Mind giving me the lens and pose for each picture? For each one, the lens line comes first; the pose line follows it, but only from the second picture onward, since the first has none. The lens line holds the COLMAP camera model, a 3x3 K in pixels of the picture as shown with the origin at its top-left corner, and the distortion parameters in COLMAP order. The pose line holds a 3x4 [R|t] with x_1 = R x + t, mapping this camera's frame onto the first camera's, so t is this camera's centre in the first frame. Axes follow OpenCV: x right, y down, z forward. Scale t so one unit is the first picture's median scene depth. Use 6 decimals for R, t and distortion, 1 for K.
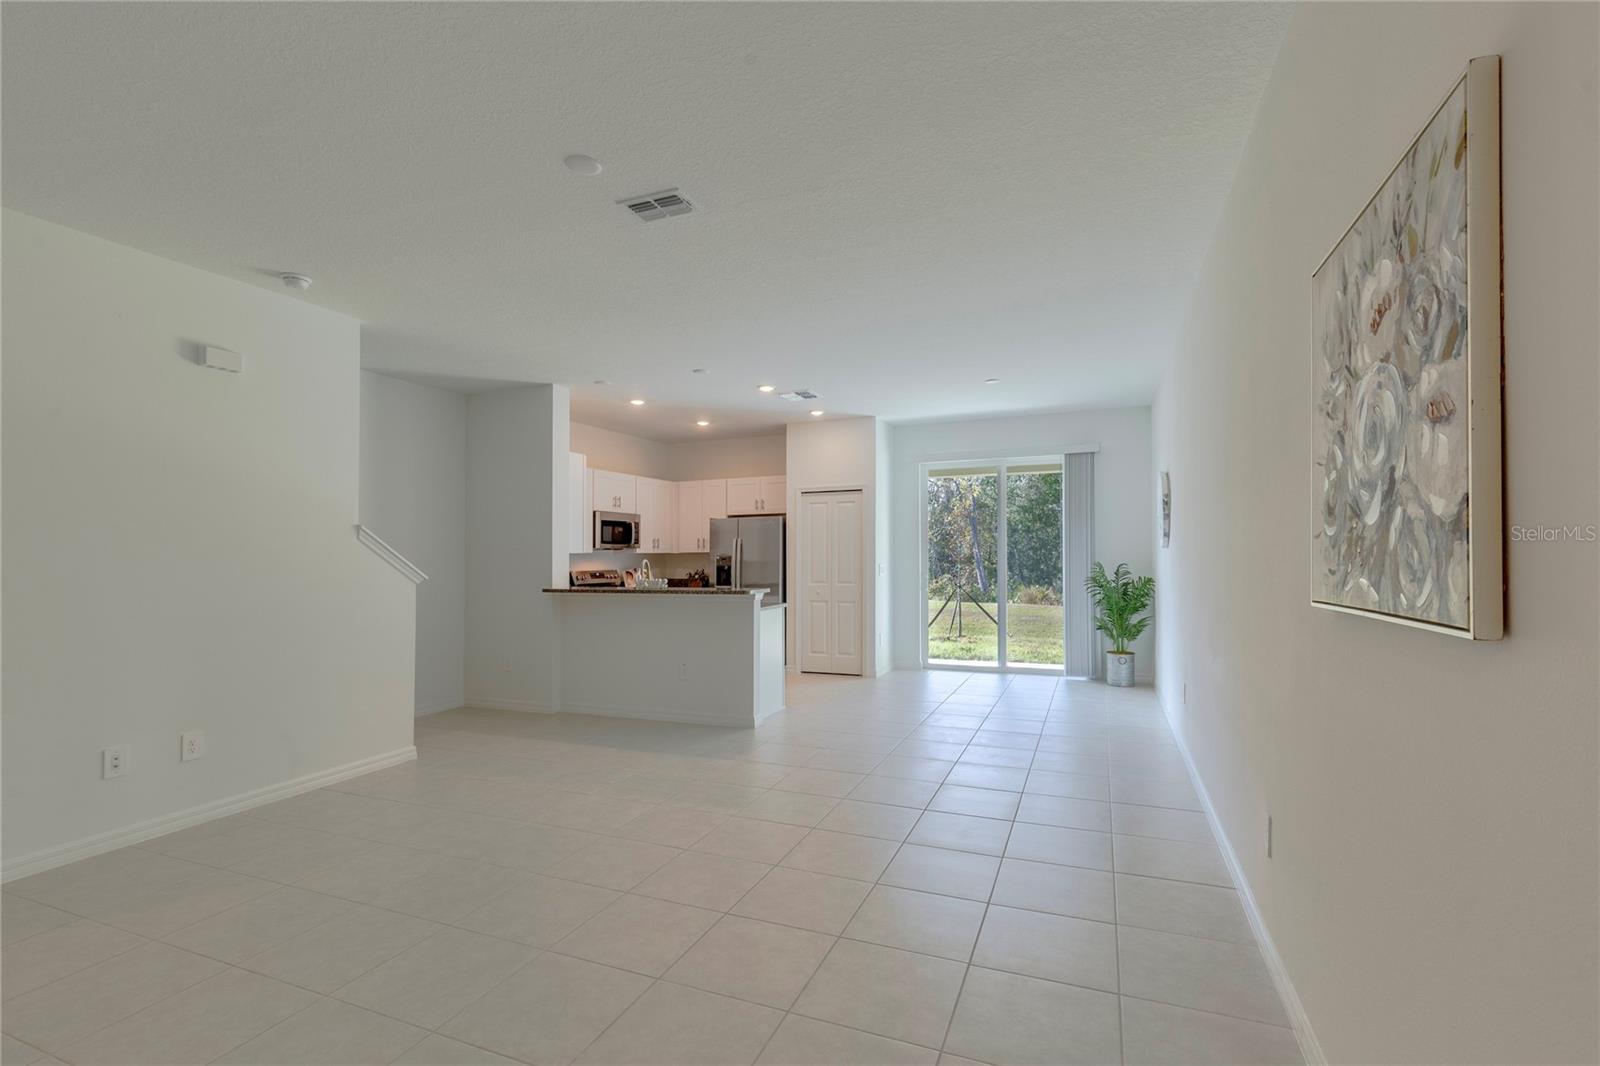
lens RADIAL K [[721.8, 0, 803.6], [0, 721.8, 561.1], [0, 0, 1]] dist [0.001563, -0.000015]
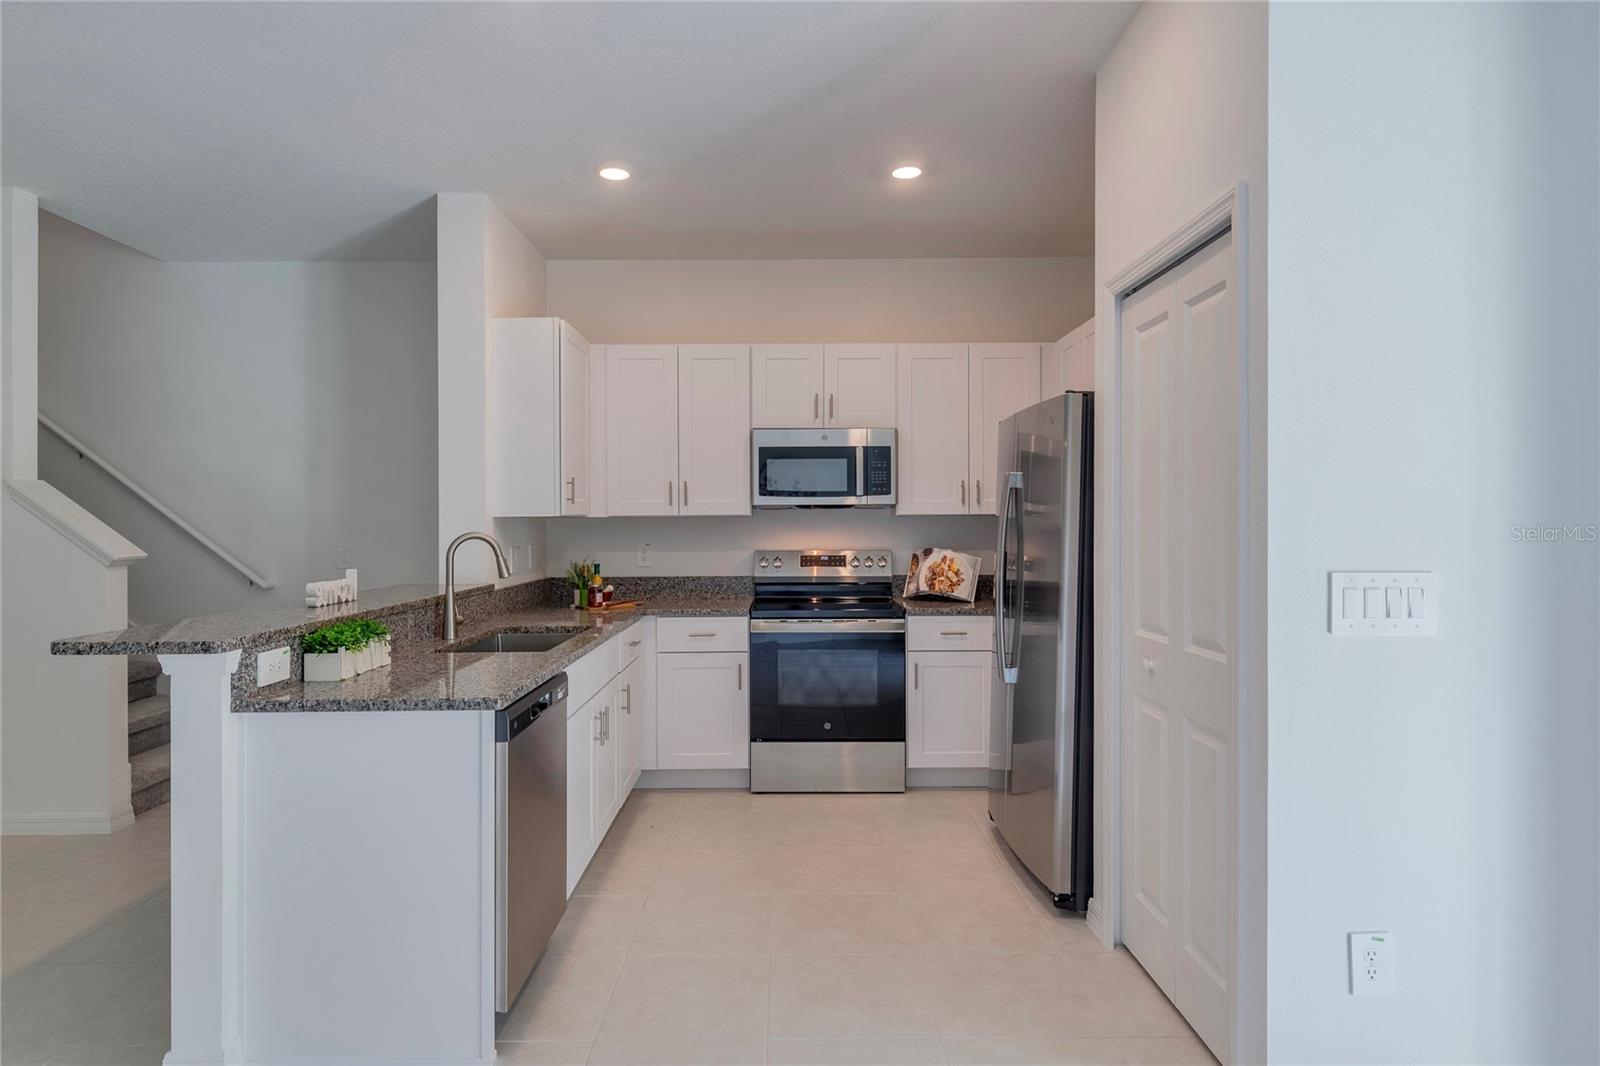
lens RADIAL K [[883.7, 0, 795.6], [0, 883.7, 517.3], [0, 0, 1]] dist [0.001054, 0.000567]
pose [[0.384867, 0.004306, -0.922962, 0.285203], [-0.008459, 0.999964, 0.001138, -0.010618], [0.922933, 0.007369, 0.384889, 0.820262]]
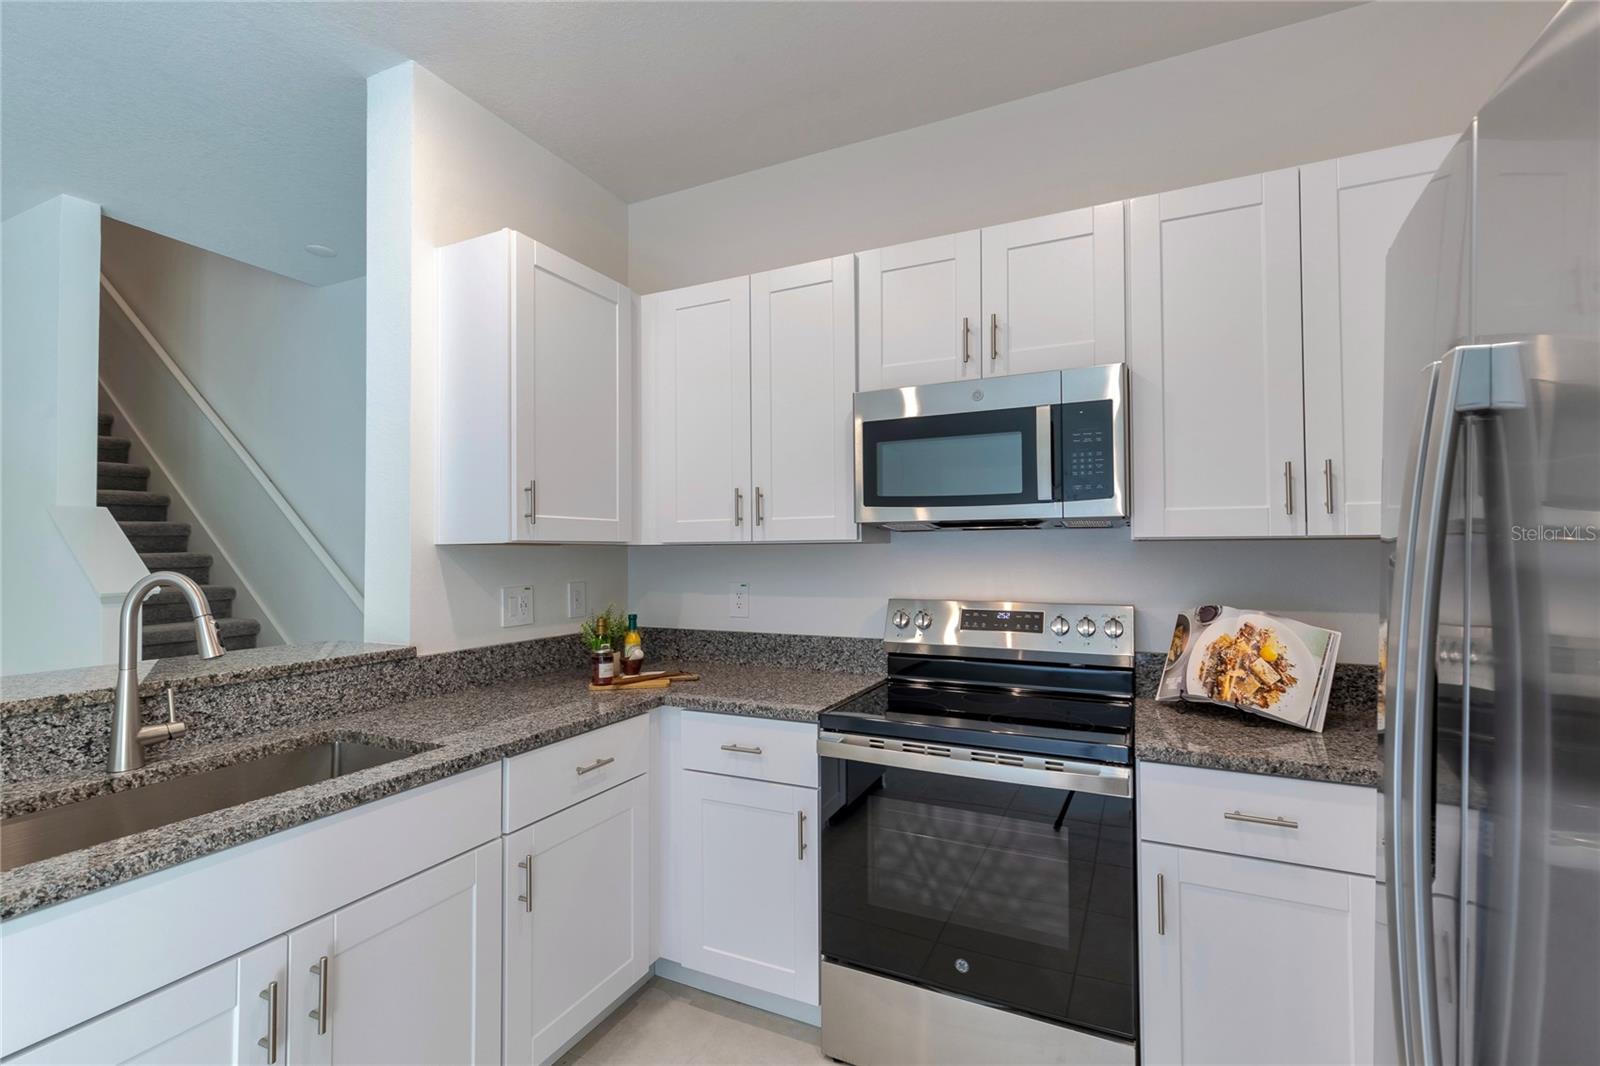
lens RADIAL K [[718.2, 0, 800.0], [0, 718.2, 533.0], [0, 0, 1]] dist [0.001066, -0.000049]
pose [[-0.062059, -0.014766, -0.997963, -0.003260], [-0.004942, 0.999883, -0.014487, -0.009866], [0.998060, 0.004033, -0.062125, 1.025404]]
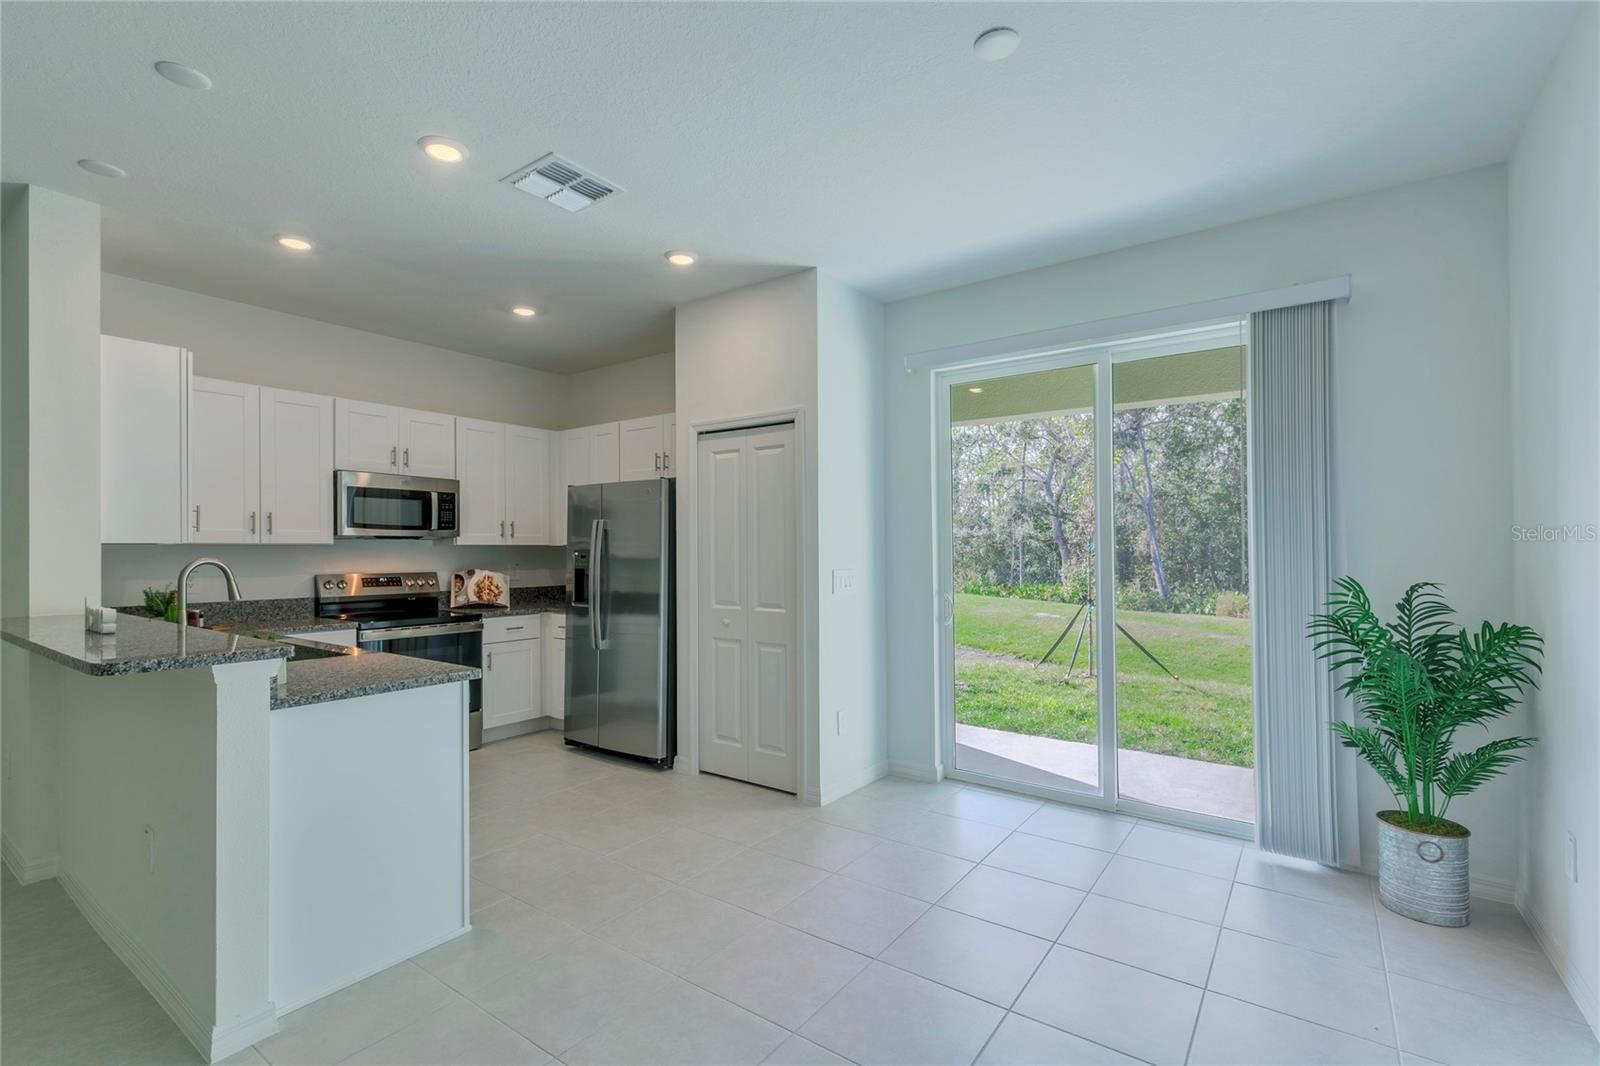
lens RADIAL K [[718.2, 0, 800.0], [0, 718.2, 533.0], [0, 0, 1]] dist [0.001066, -0.000049]
pose [[0.971662, 0.004915, -0.236324, 0.209963], [-0.012488, 0.999455, -0.030556, -0.006778], [0.236045, 0.032641, 0.971194, 0.546969]]
